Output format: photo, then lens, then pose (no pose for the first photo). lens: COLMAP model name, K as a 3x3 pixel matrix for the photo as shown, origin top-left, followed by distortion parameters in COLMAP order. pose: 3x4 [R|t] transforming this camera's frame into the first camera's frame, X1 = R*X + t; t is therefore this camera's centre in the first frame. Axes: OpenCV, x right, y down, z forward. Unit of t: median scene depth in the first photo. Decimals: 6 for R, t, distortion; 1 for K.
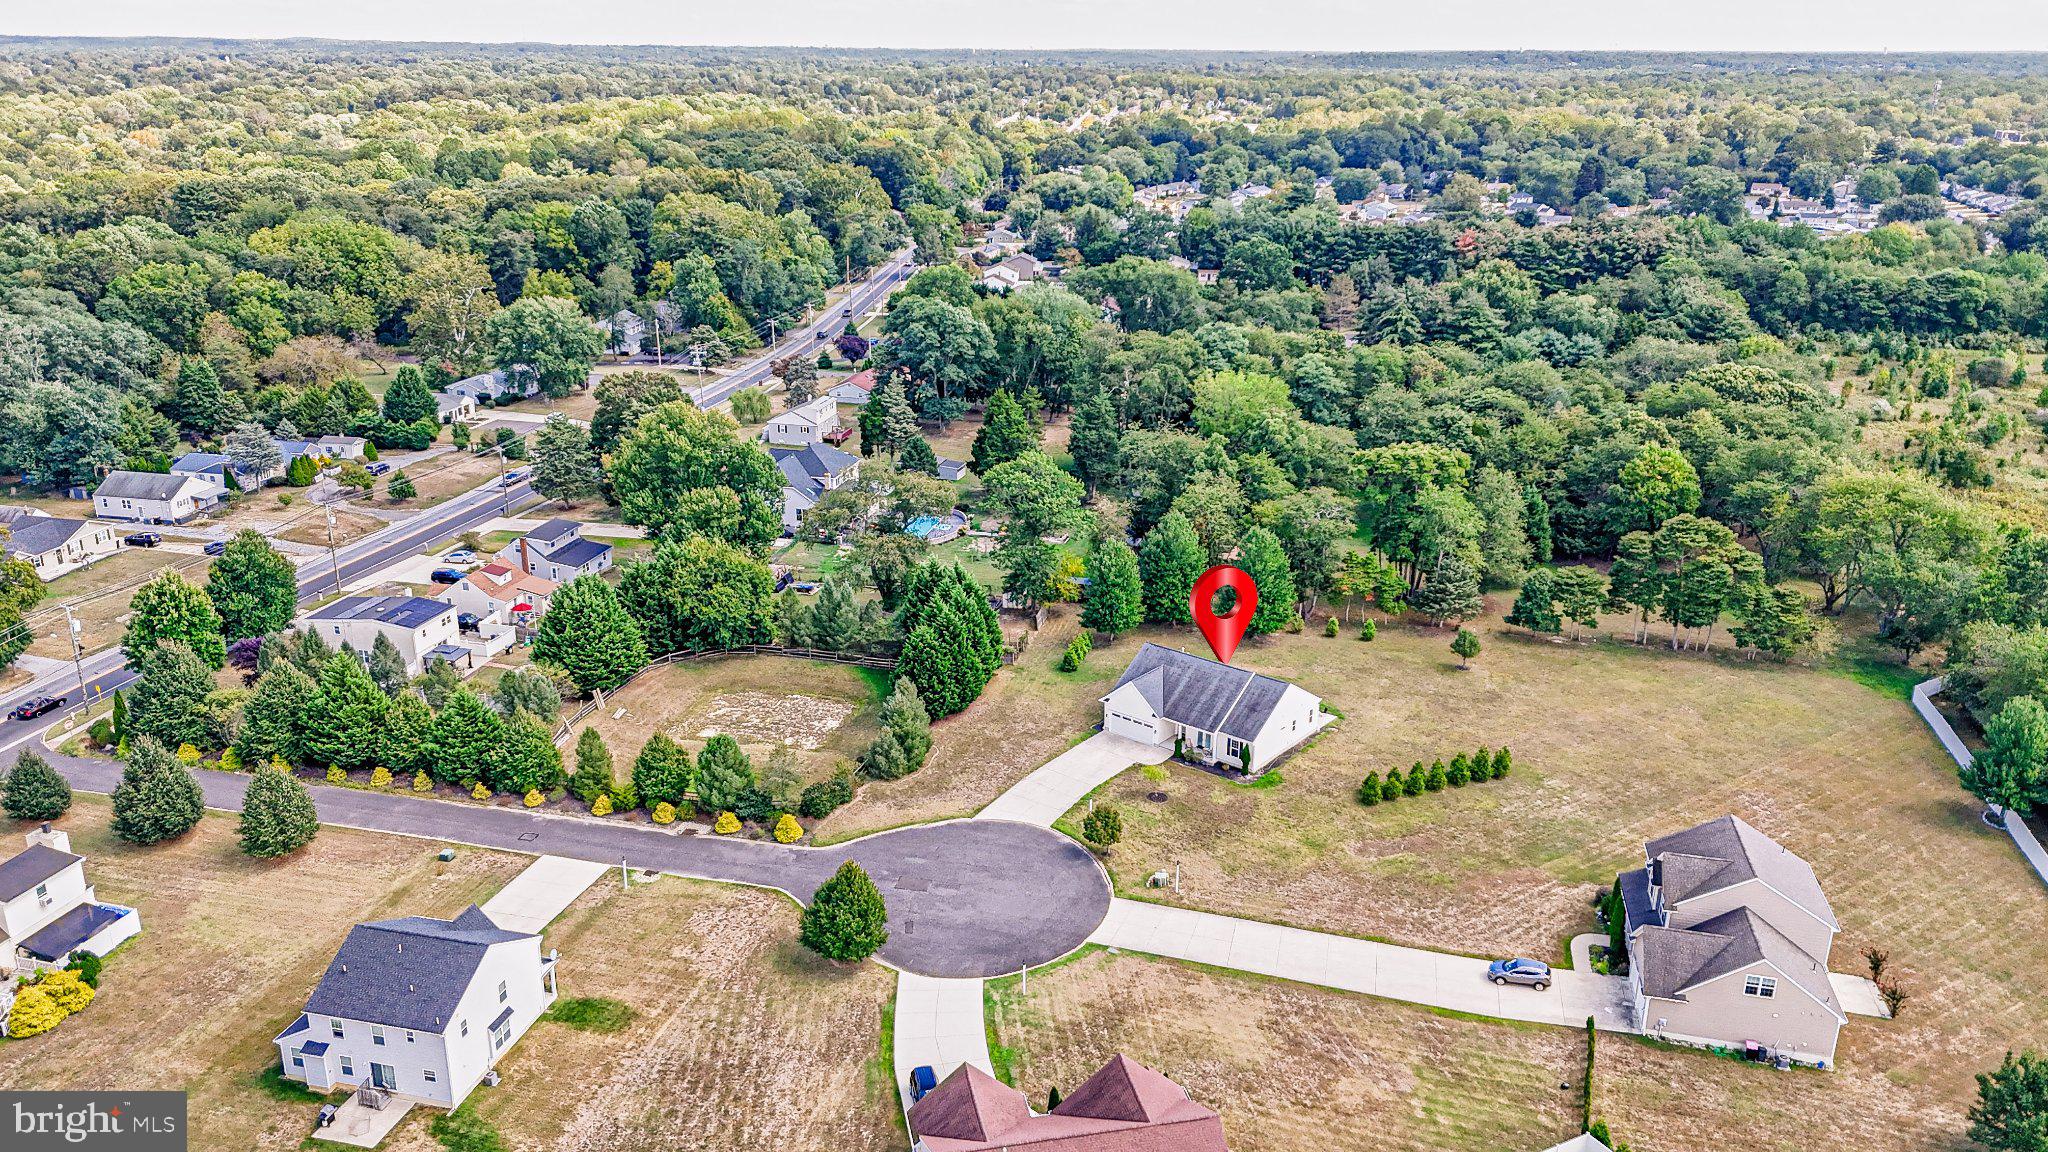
lens RADIAL K [[1507.0, 0, 1015.3], [0, 1507.0, 614.4], [0, 0, 1]] dist [0.080729, -0.079920]
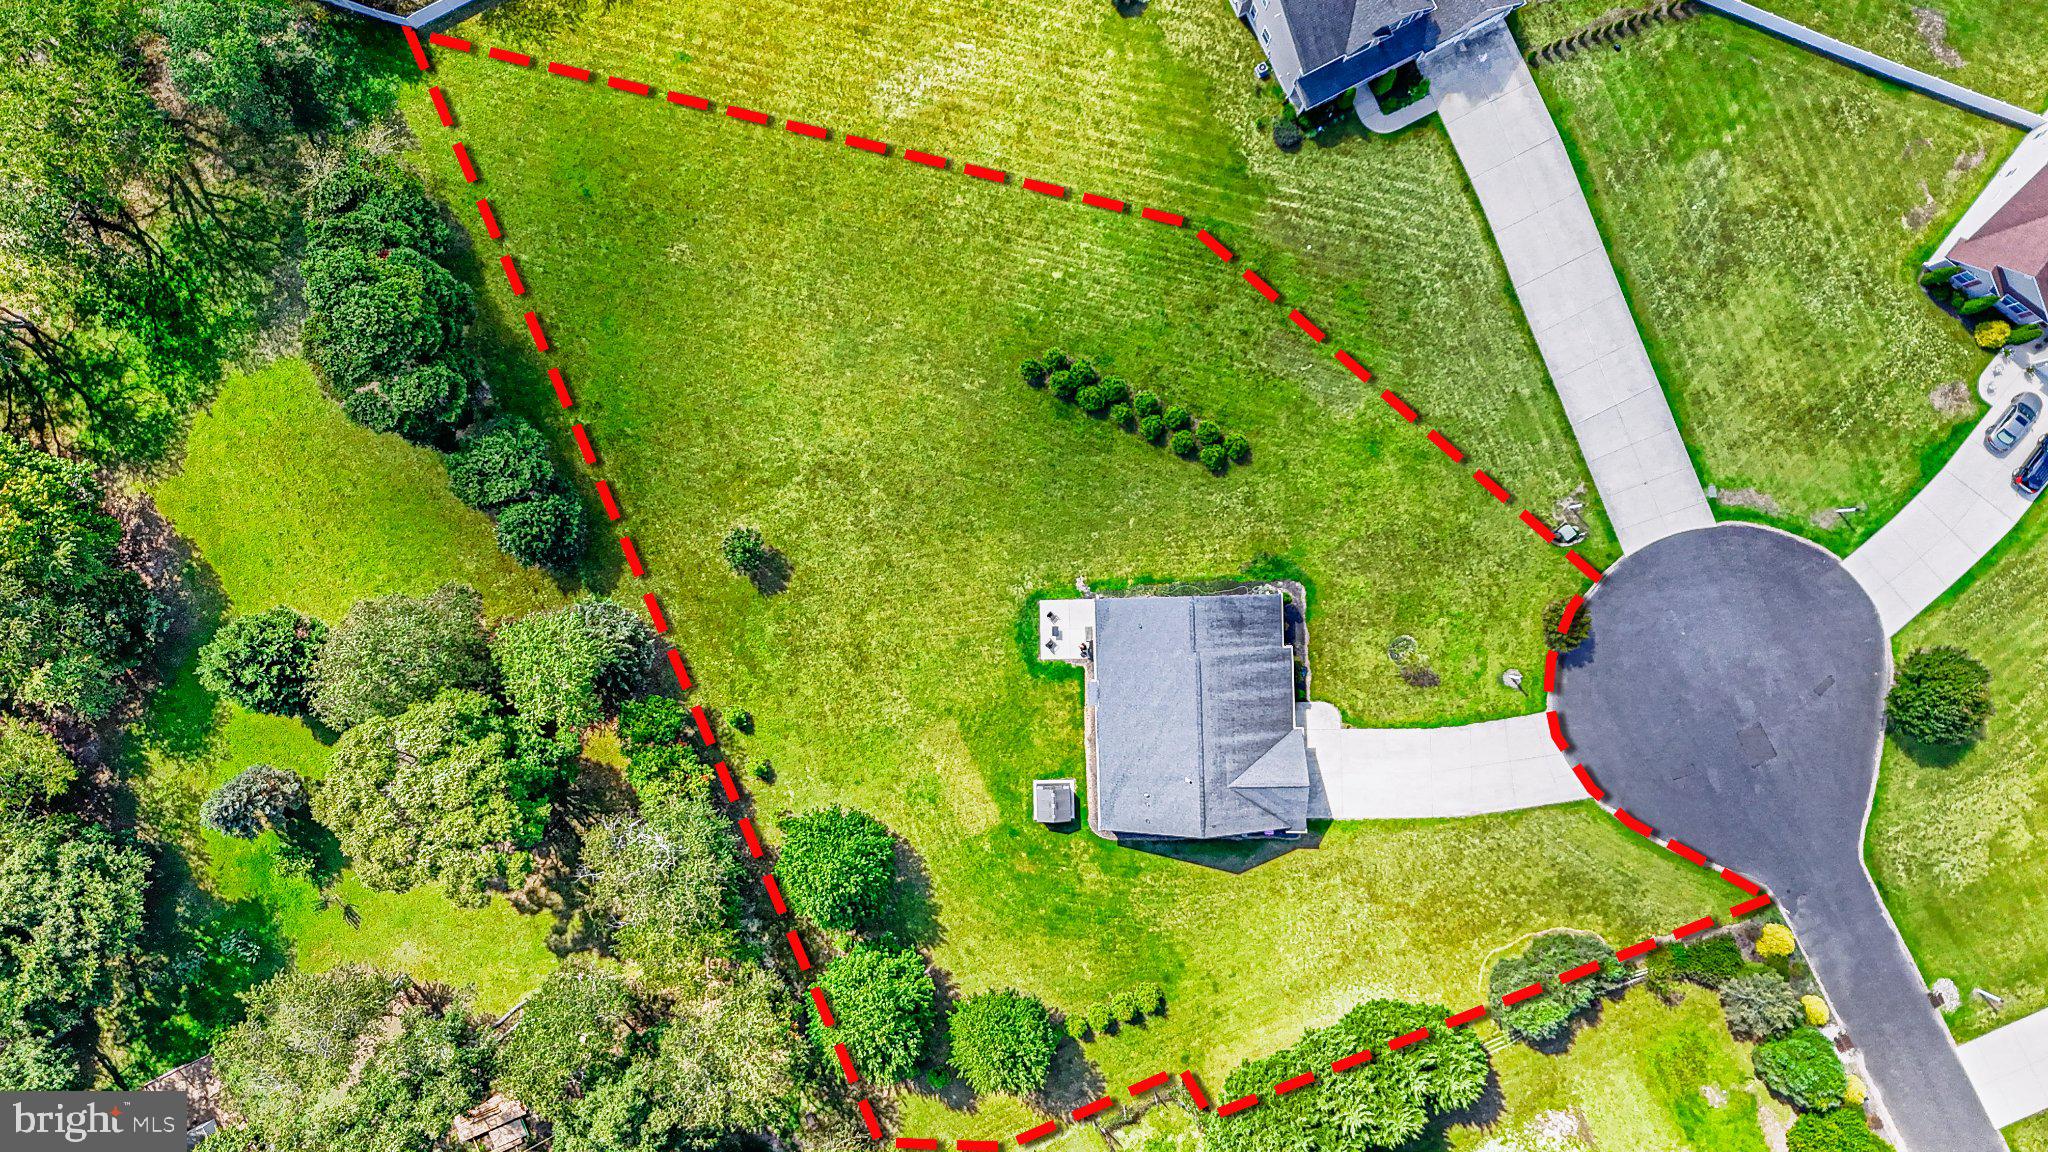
lens RADIAL K [[1507.0, 0, 1015.3], [0, 1507.0, 614.4], [0, 0, 1]] dist [0.080729, -0.079920]
pose [[-0.654313, -0.756205, 0.005337, 0.199203], [0.277476, -0.233512, 0.931922, -0.560581], [-0.703478, 0.611250, 0.362618, 0.698169]]
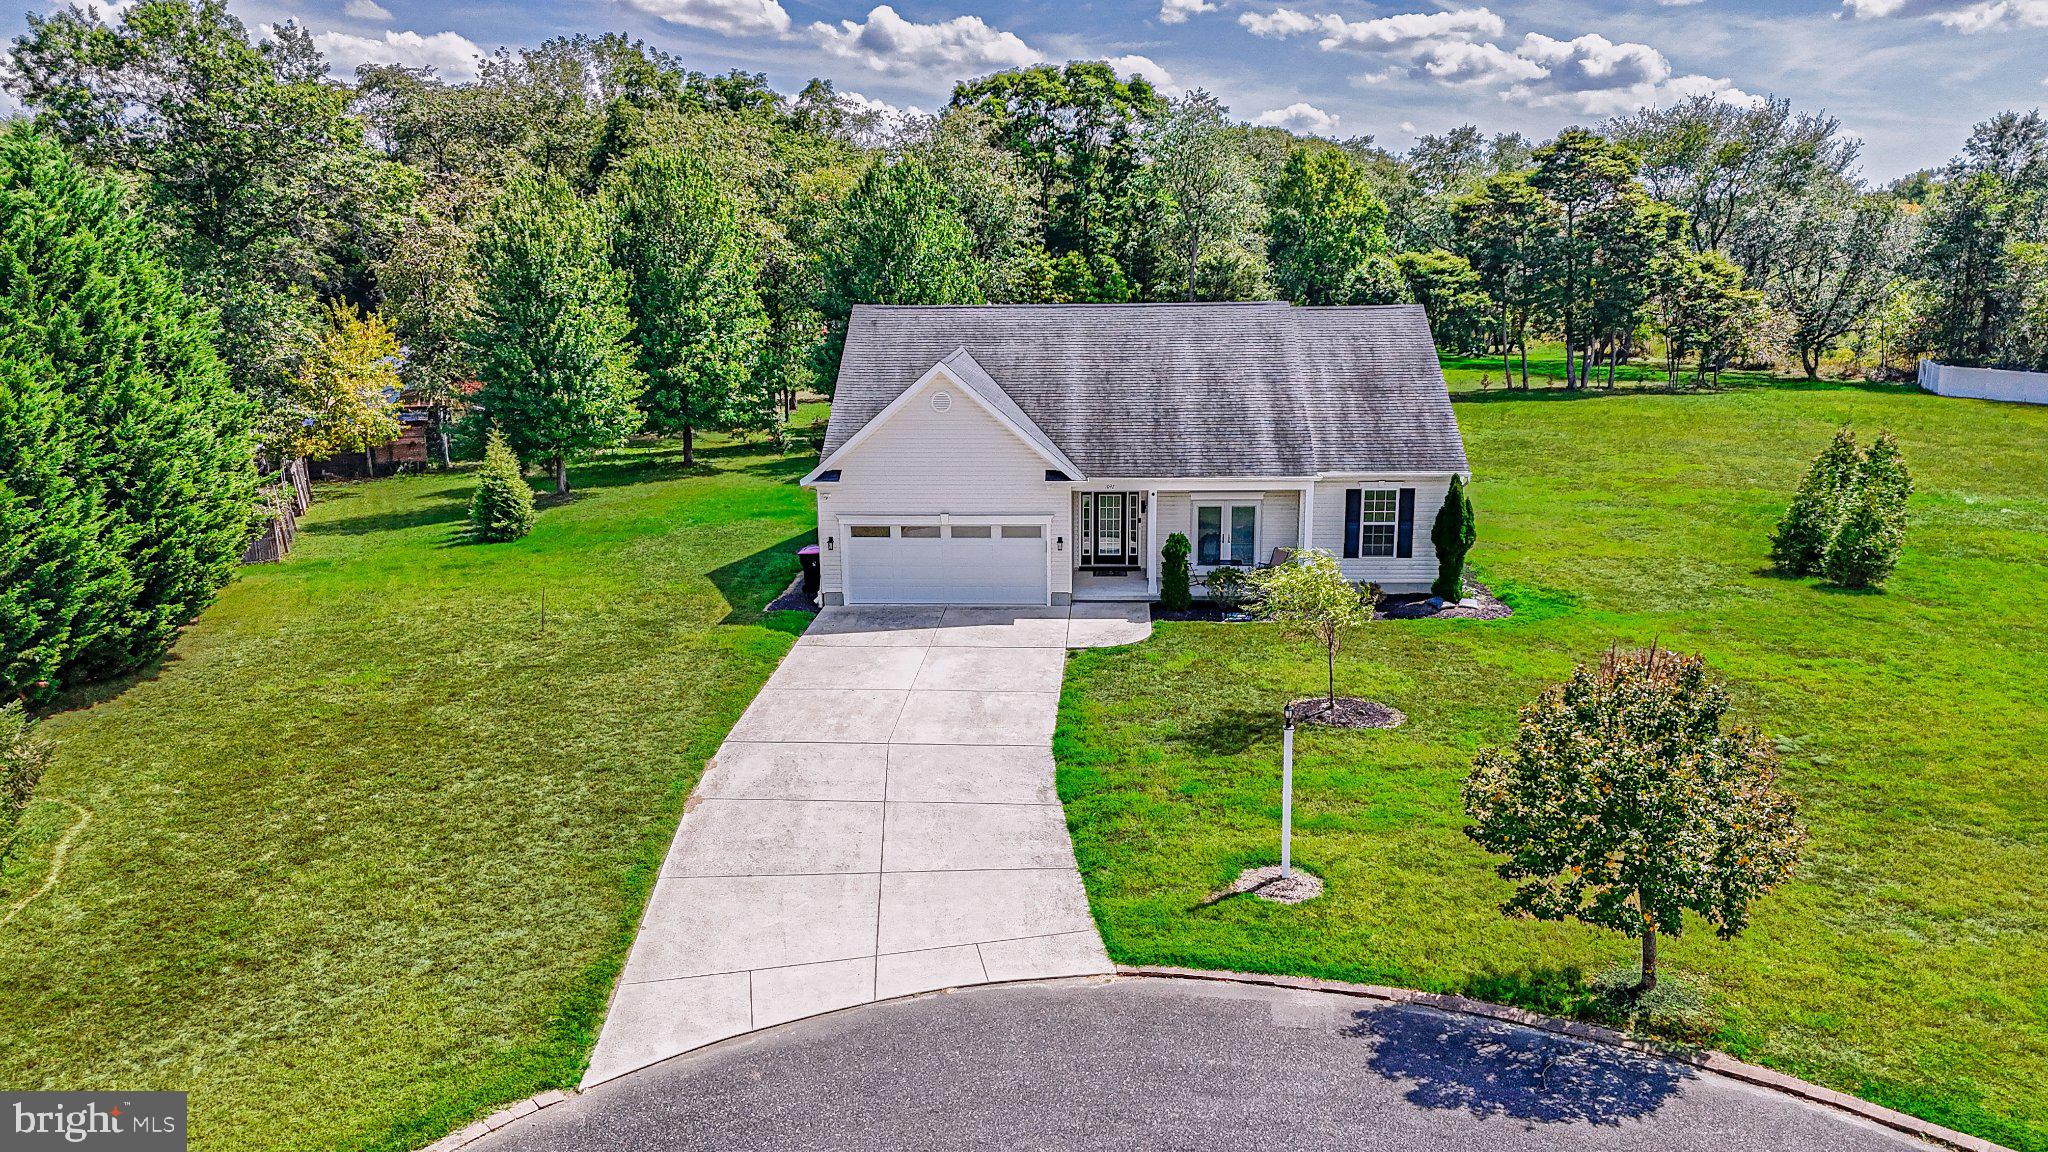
lens RADIAL K [[1507.0, 0, 1015.3], [0, 1507.0, 614.4], [0, 0, 1]] dist [0.080729, -0.079920]
pose [[0.810837, -0.150744, 0.565526, -0.053704], [0.221683, 0.973369, -0.058386, 0.090747], [-0.541664, 0.172709, 0.822661, 0.699059]]
